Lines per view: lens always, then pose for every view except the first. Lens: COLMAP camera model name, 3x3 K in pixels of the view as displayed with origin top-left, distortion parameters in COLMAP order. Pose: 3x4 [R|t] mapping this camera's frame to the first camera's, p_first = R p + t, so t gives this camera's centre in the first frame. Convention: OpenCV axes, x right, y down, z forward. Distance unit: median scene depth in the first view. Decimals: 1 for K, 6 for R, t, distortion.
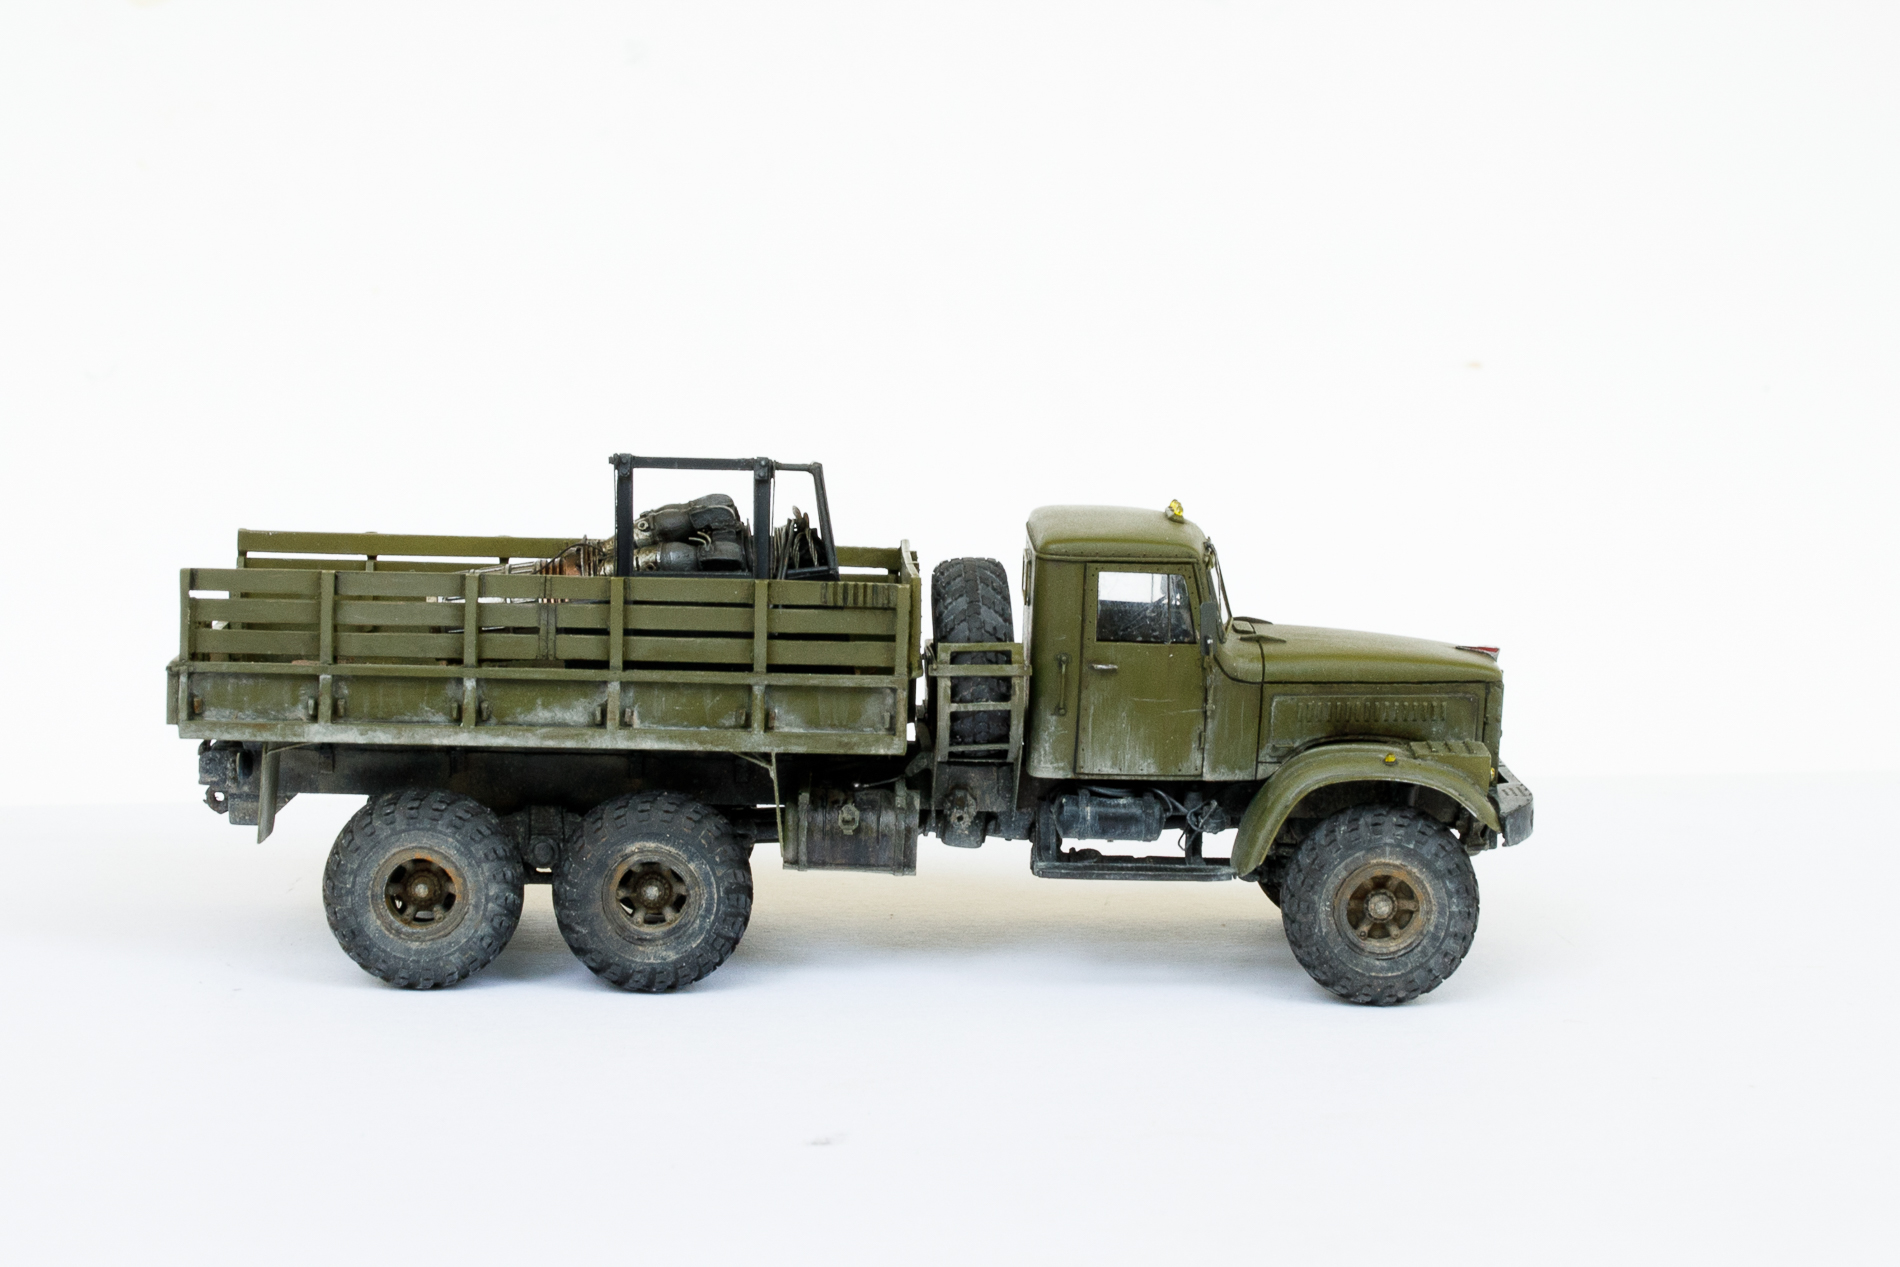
lens RADIAL K [[4251.0, 0, 950.0], [0, 4251.0, 633.5], [0, 0, 1]] dist [-0.094163, -0.120200]
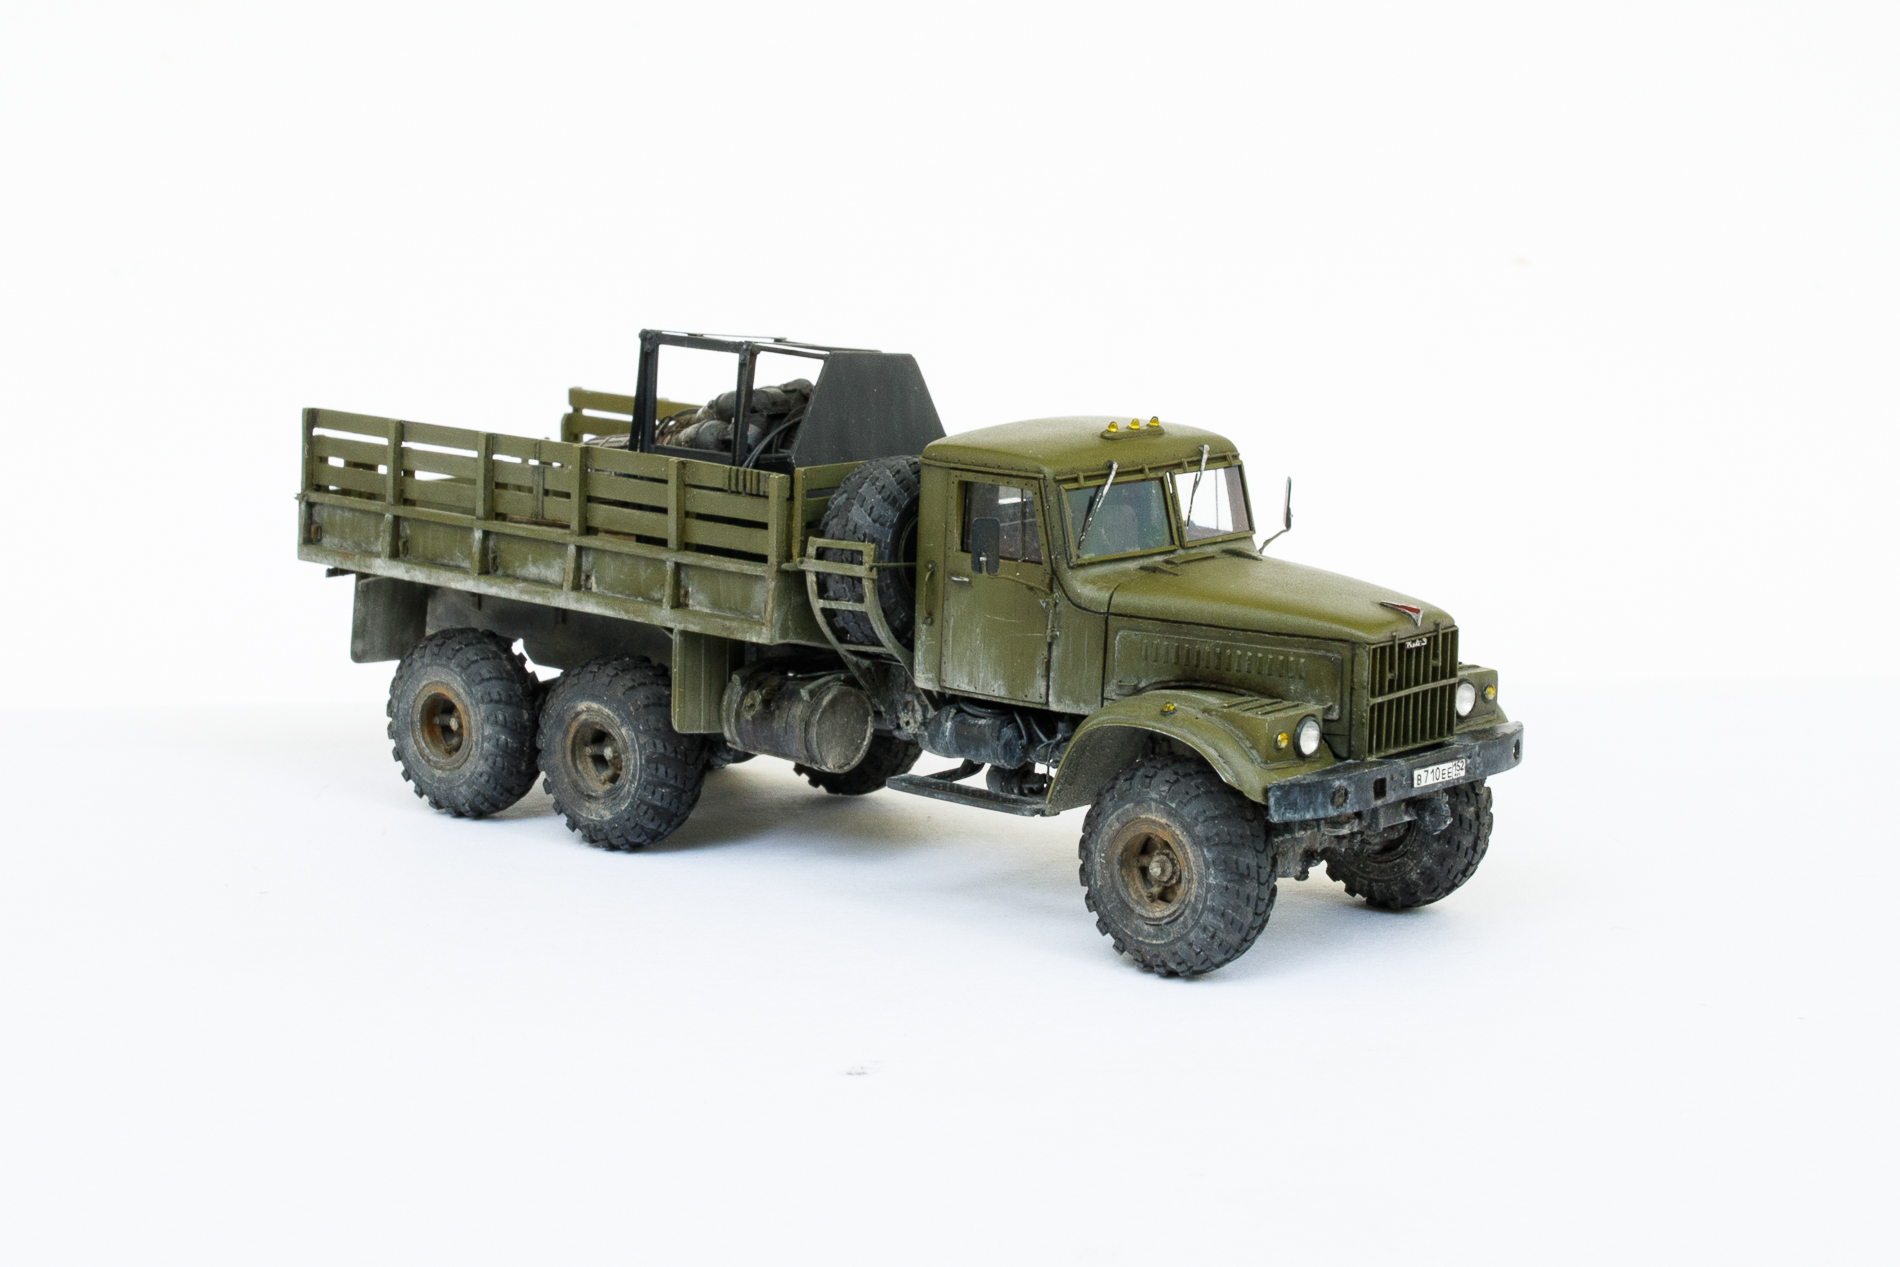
lens RADIAL K [[4251.0, 0, 950.0], [0, 4251.0, 633.5], [0, 0, 1]] dist [-0.094163, -0.120200]
pose [[0.736035, 0.105398, -0.668688, 0.683976], [-0.094361, 0.994135, 0.052830, -0.030663], [0.670334, 0.024214, 0.741664, 0.288275]]
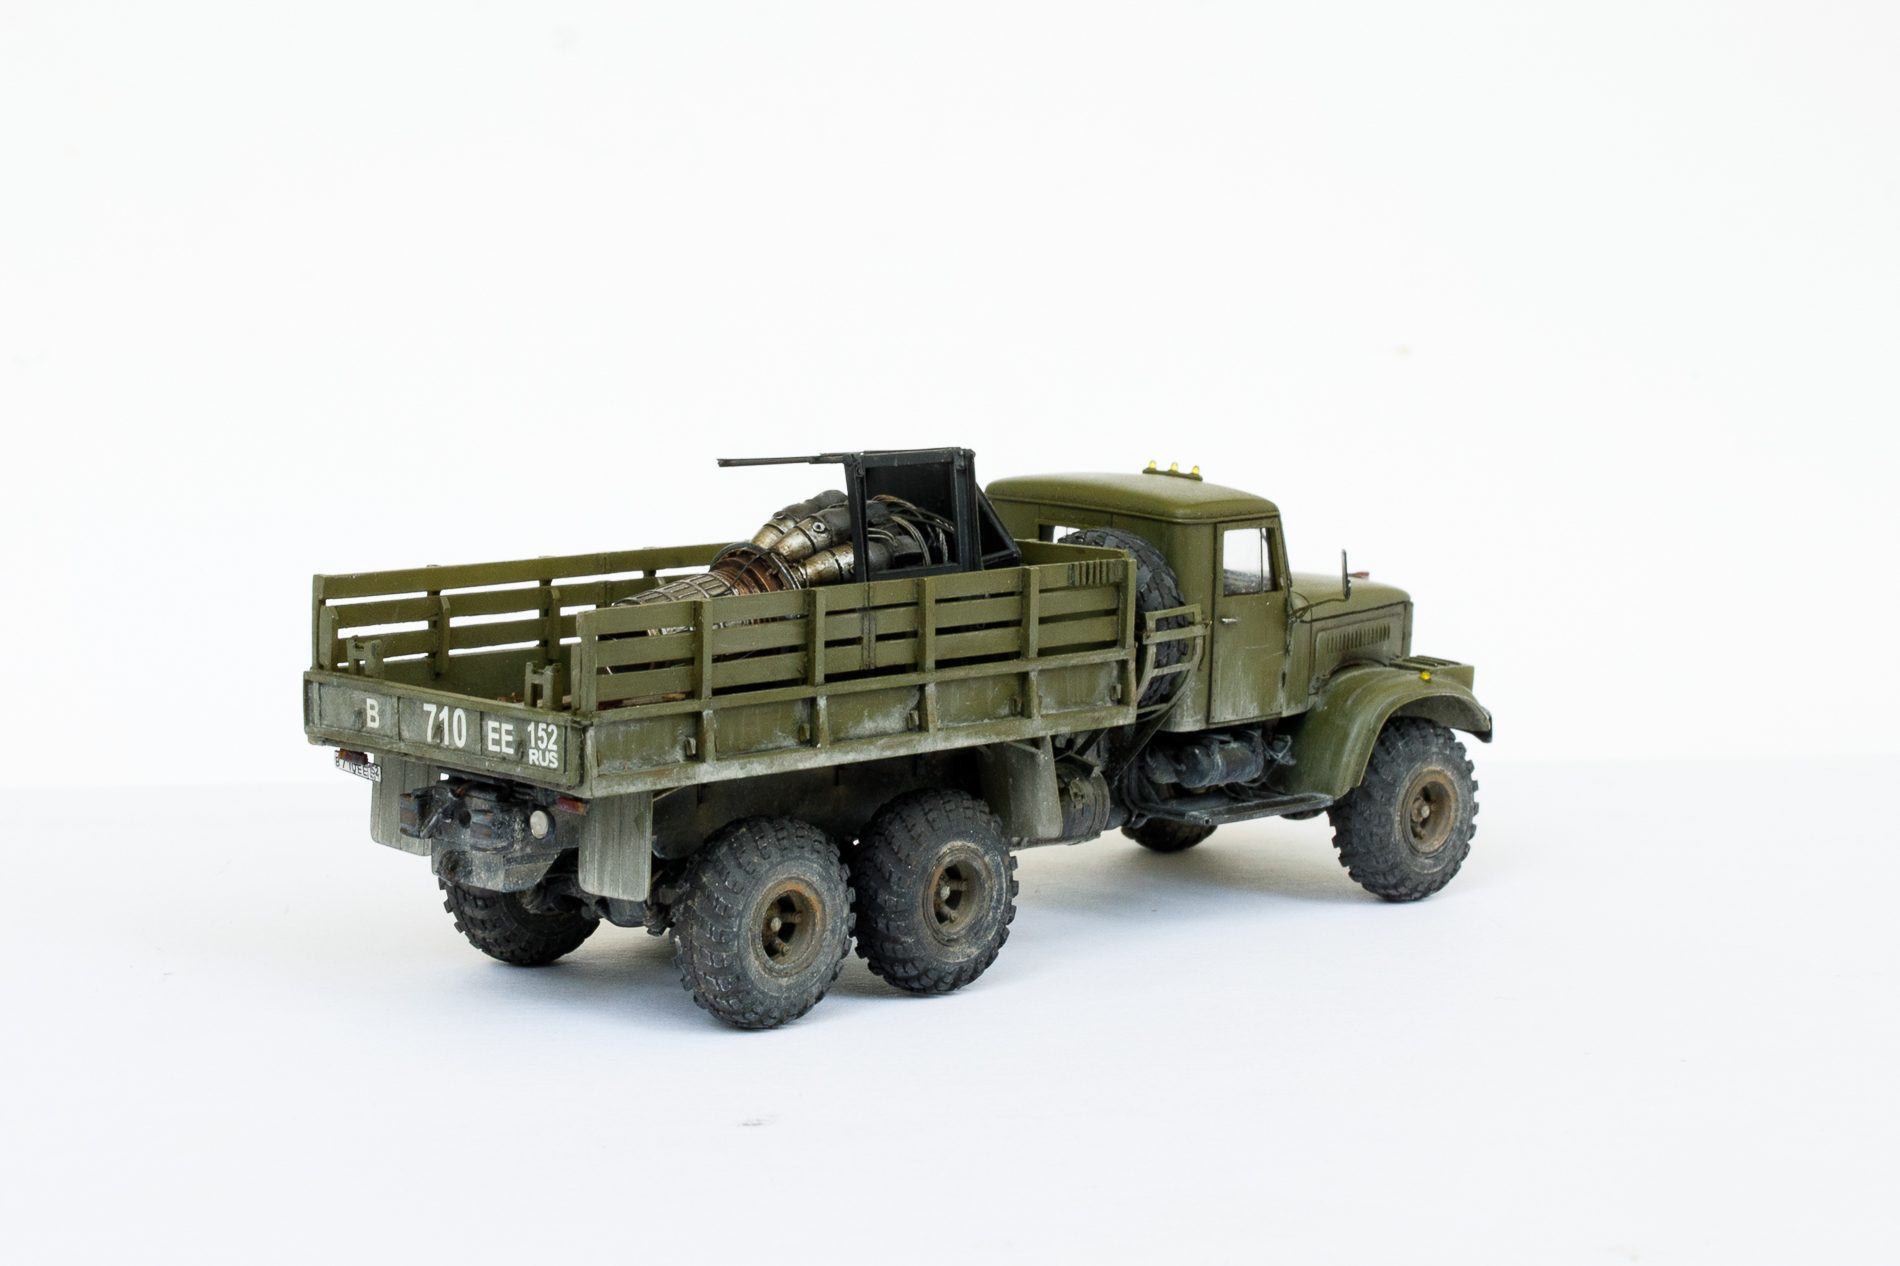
lens RADIAL K [[4251.0, 0, 950.0], [0, 4251.0, 633.0], [0, 0, 1]] dist [-0.094163, -0.120200]
pose [[0.735565, -0.102921, 0.669590, -0.731059], [0.092956, 0.994377, 0.050728, -0.049679], [-0.671046, 0.024929, 0.740996, 0.263451]]
